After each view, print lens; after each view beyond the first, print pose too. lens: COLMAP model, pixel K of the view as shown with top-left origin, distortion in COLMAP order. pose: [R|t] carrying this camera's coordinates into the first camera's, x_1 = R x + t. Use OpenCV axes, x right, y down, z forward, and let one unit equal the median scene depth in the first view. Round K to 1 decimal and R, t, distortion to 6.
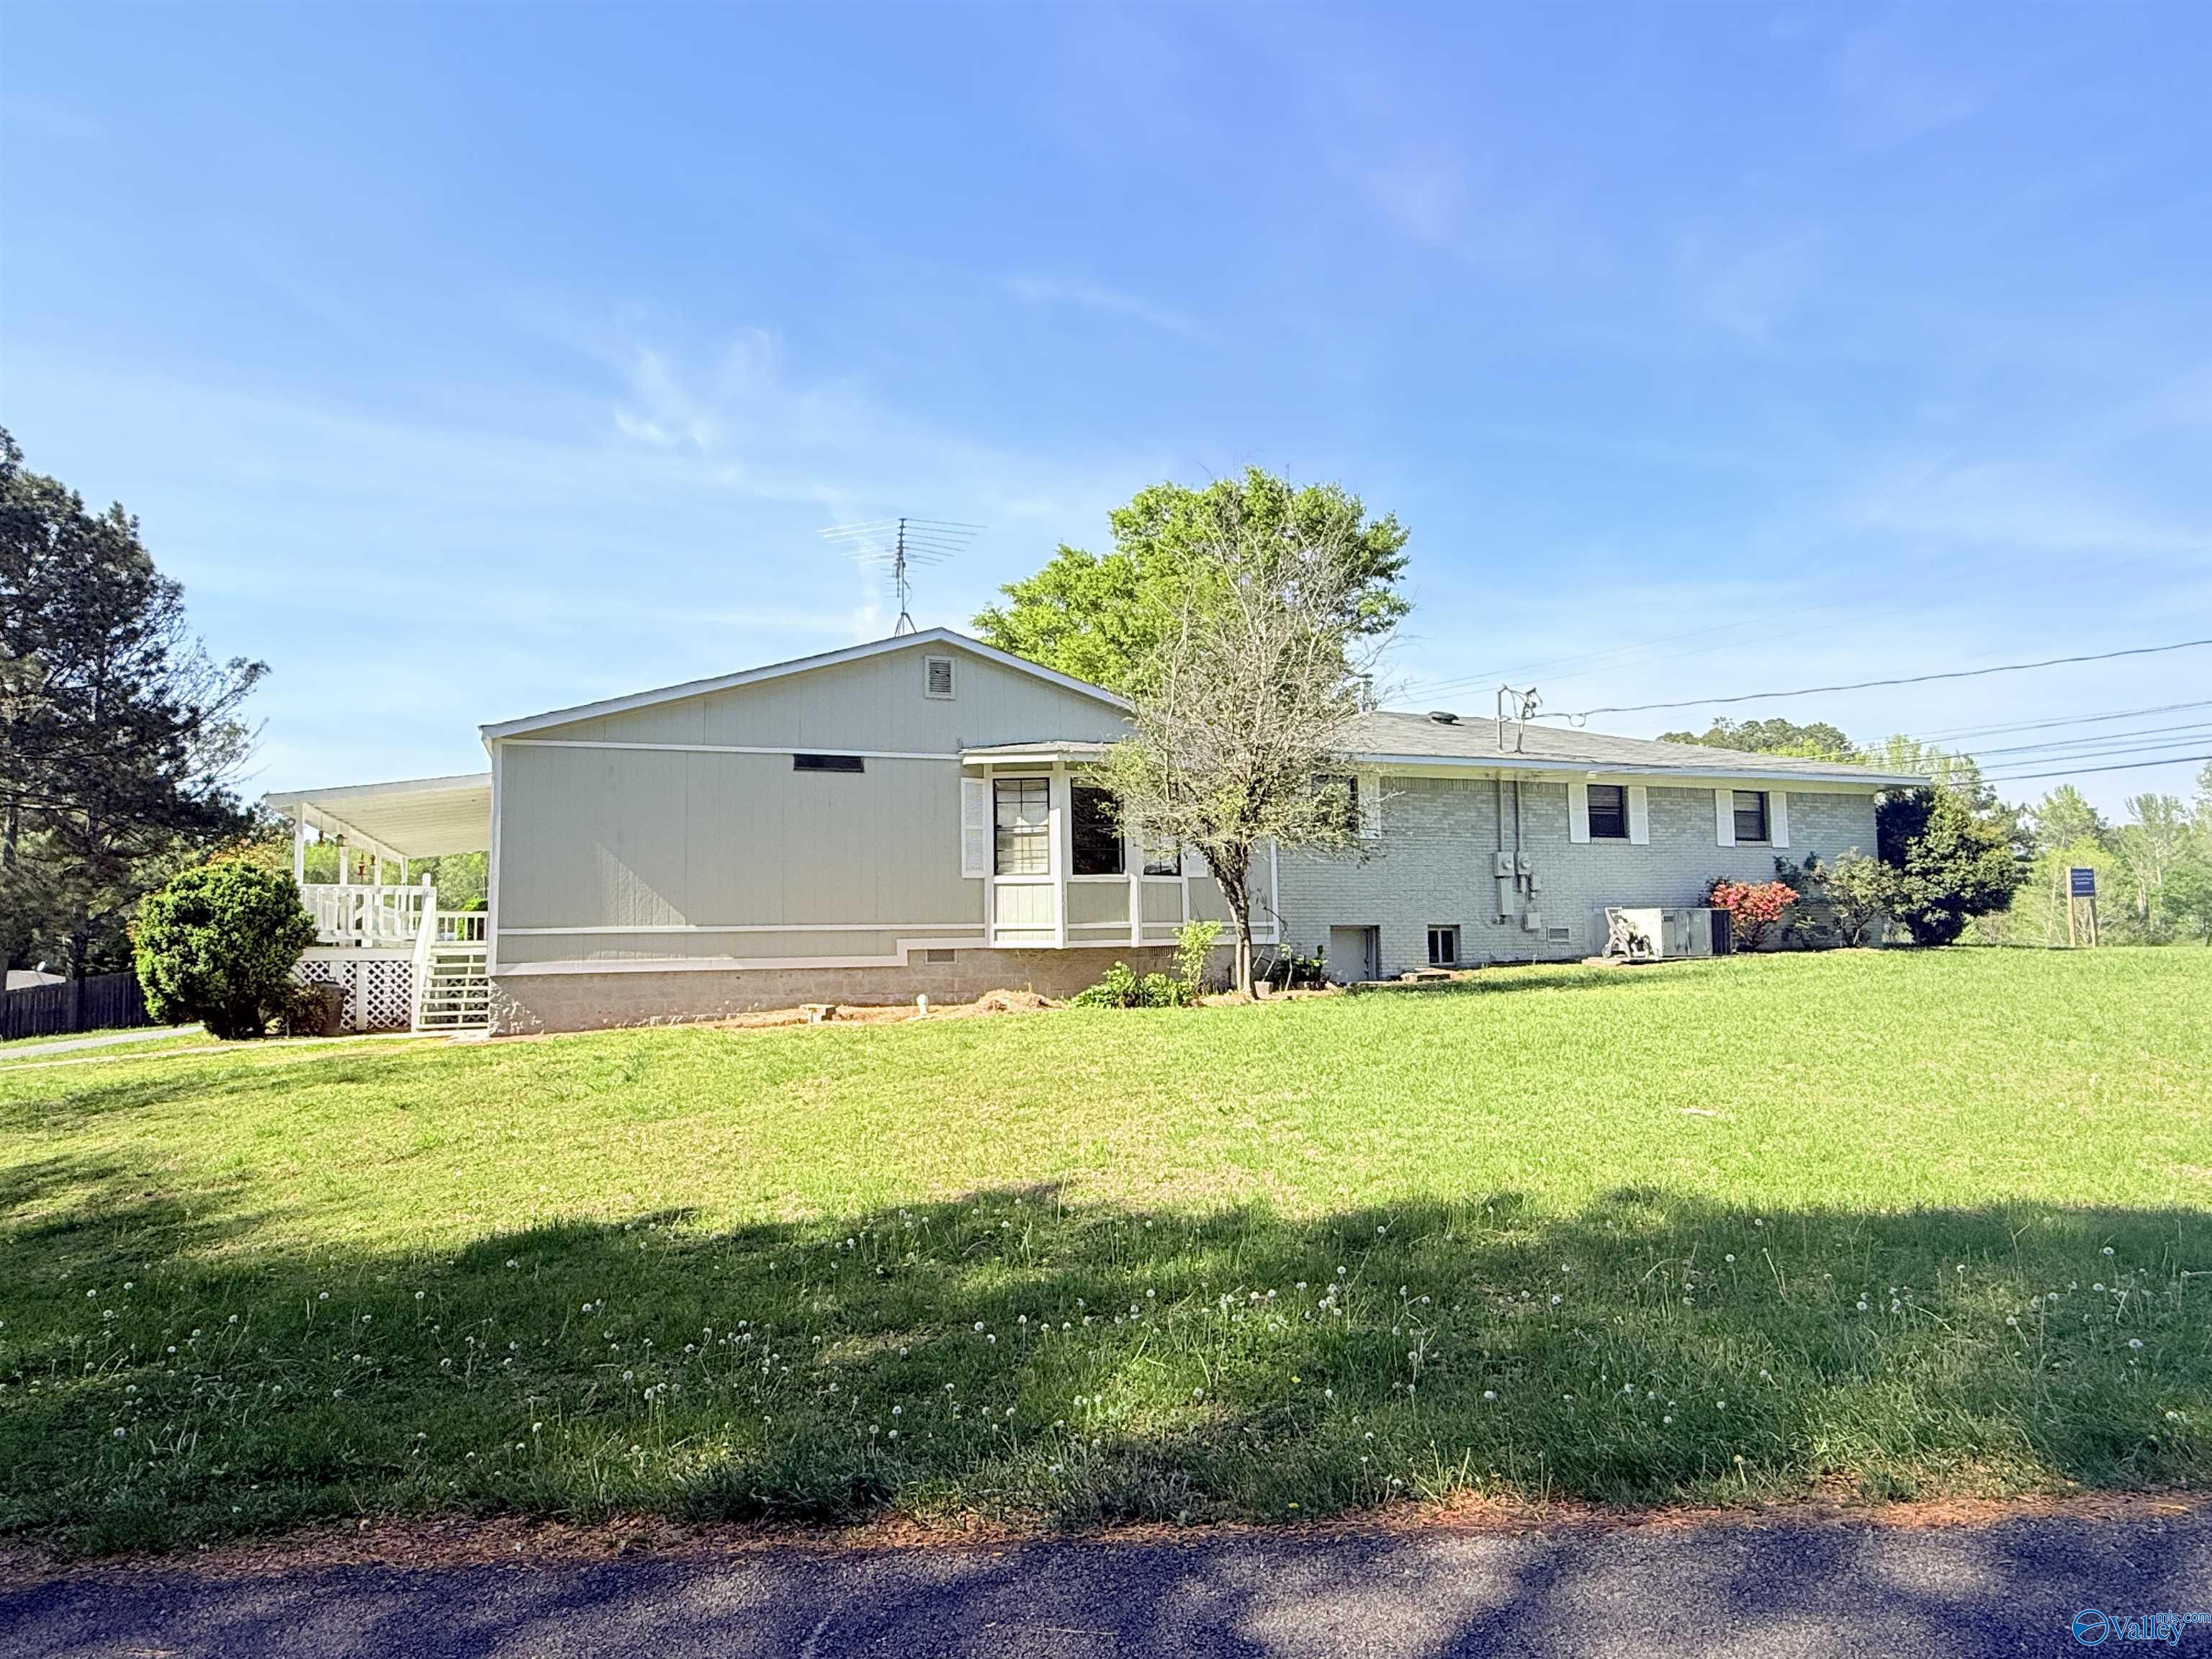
lens RADIAL K [[1355.2, 0, 1105.7], [0, 1355.2, 830.4], [0, 0, 1]] dist [-0.003436, -0.000152]
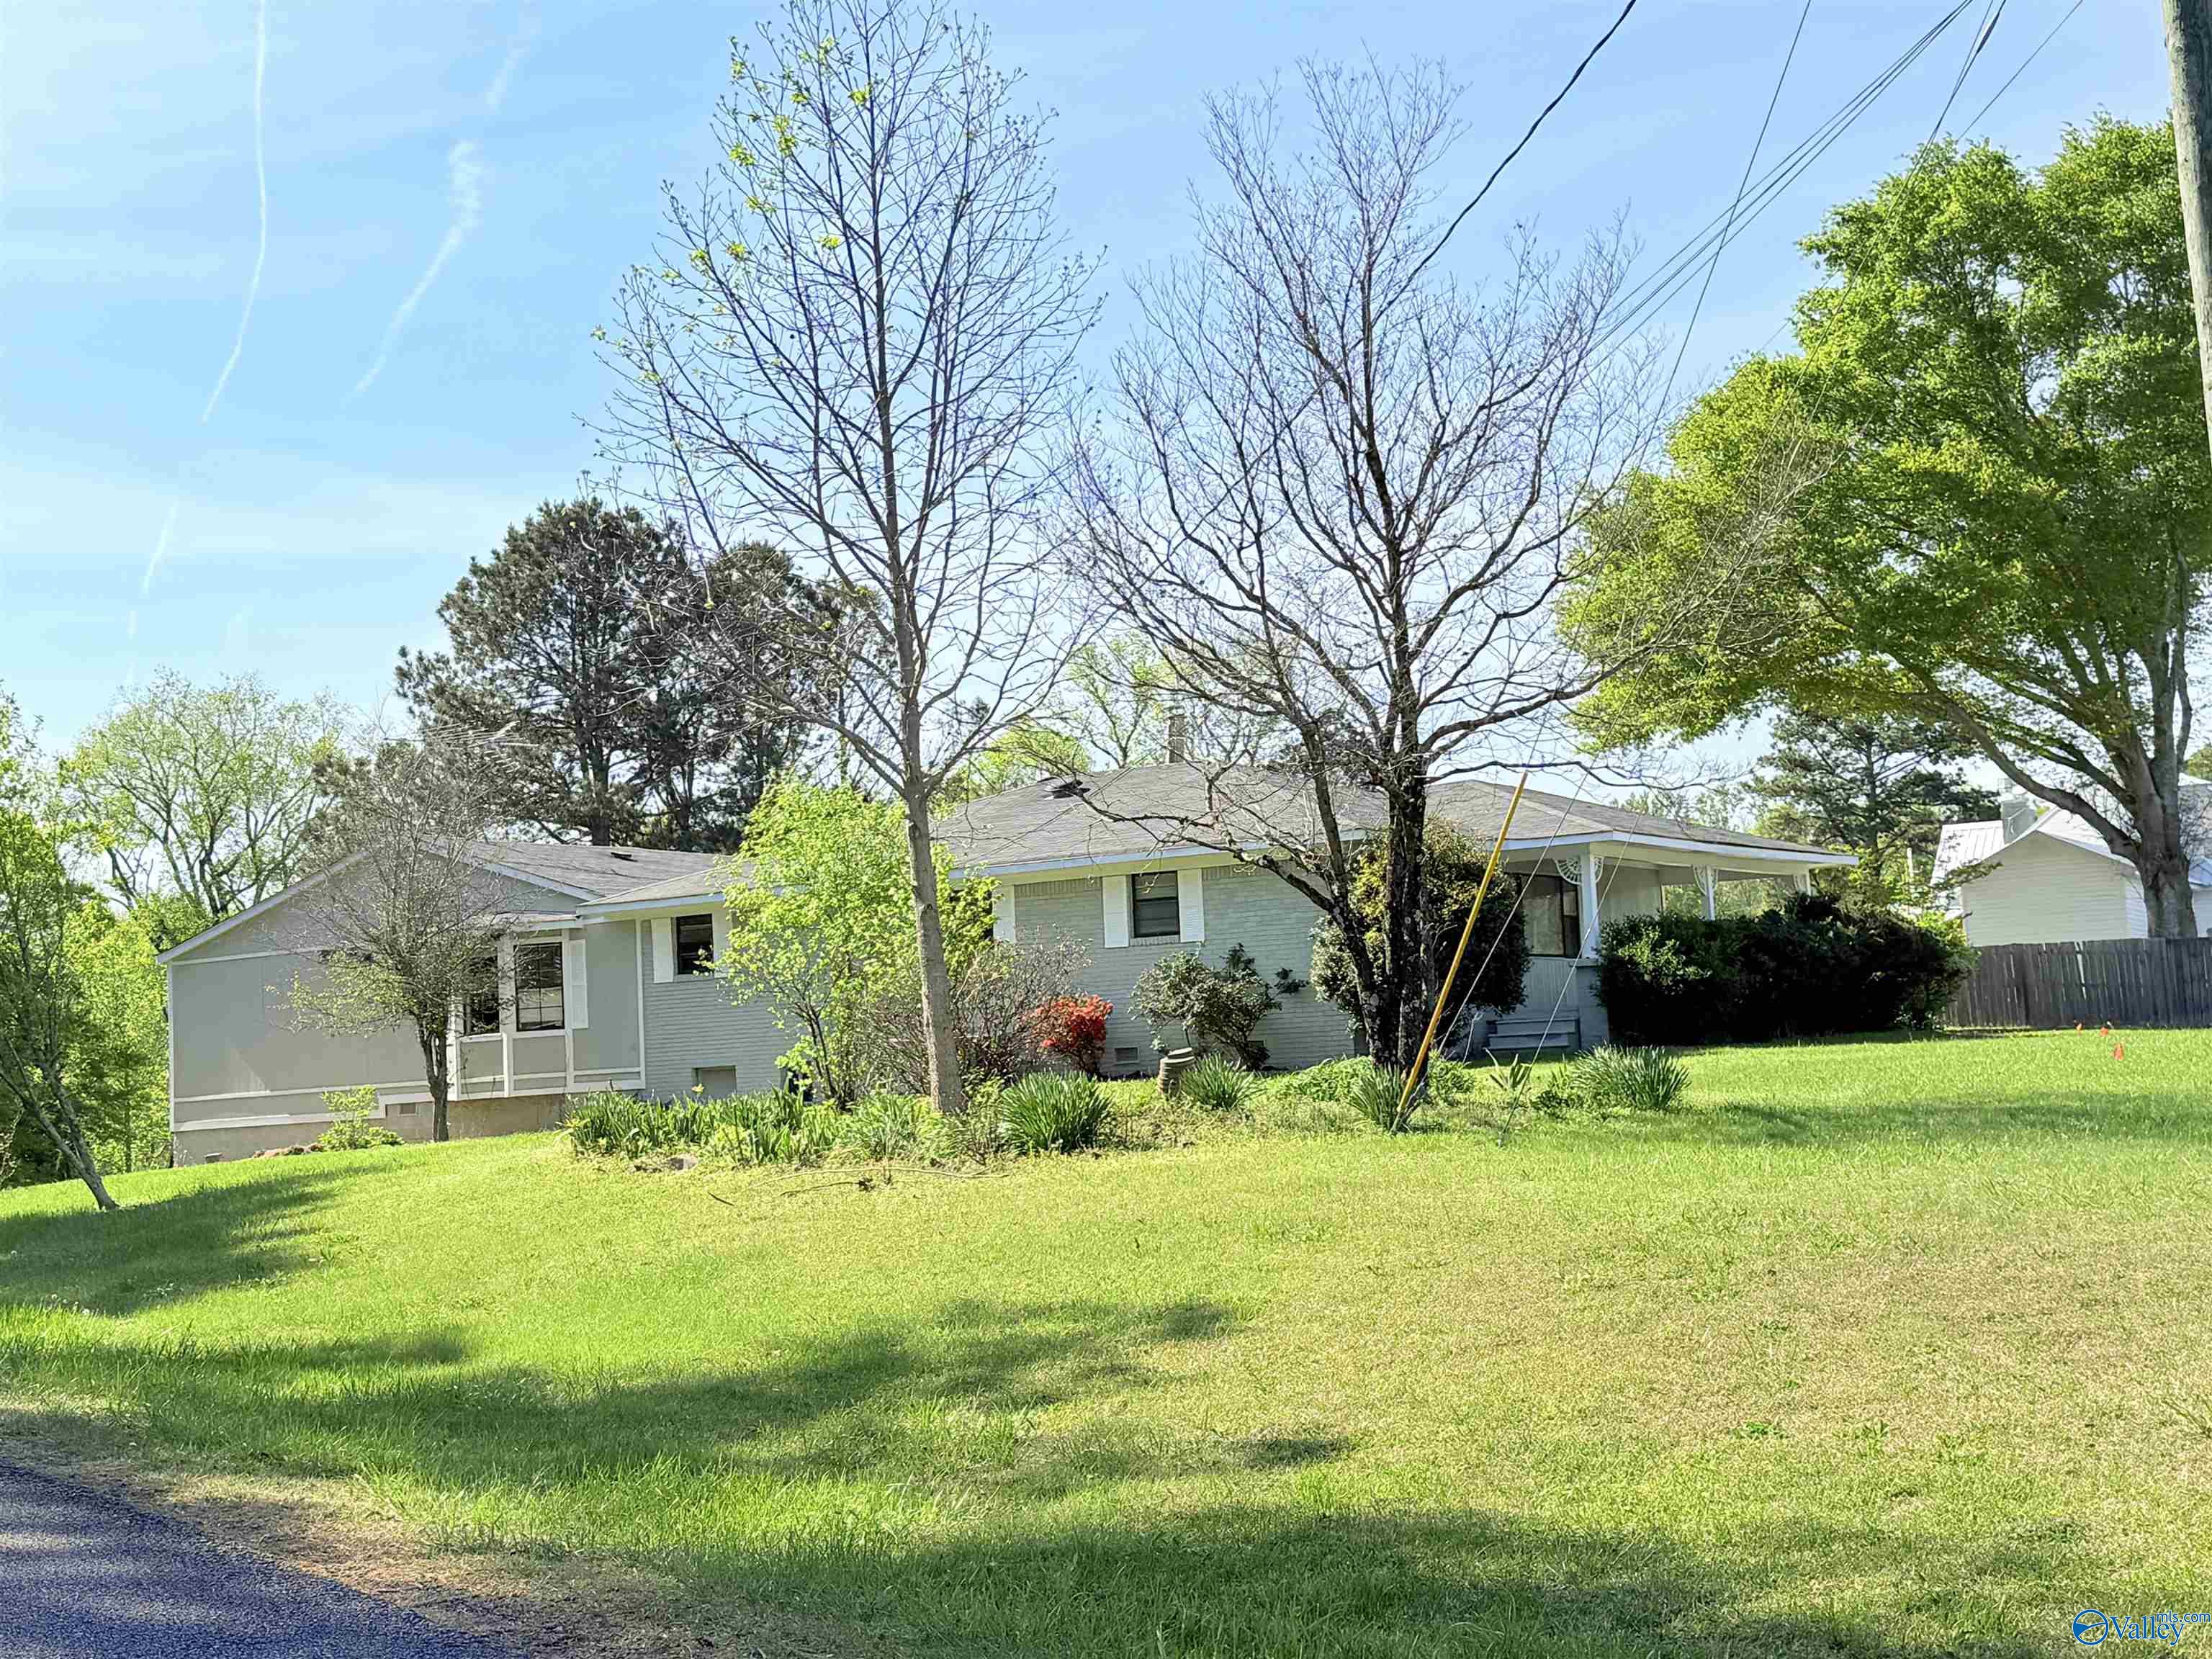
lens RADIAL K [[3028.1, 0, 1106.1], [0, 3028.1, 829.4], [0, 0, 1]] dist [0.026410, 0.000000]
pose [[0.603158, -0.089095, -0.792630, 2.297676], [0.105225, 0.993945, -0.031652, -0.001991], [0.790650, -0.064314, 0.608881, -0.111161]]
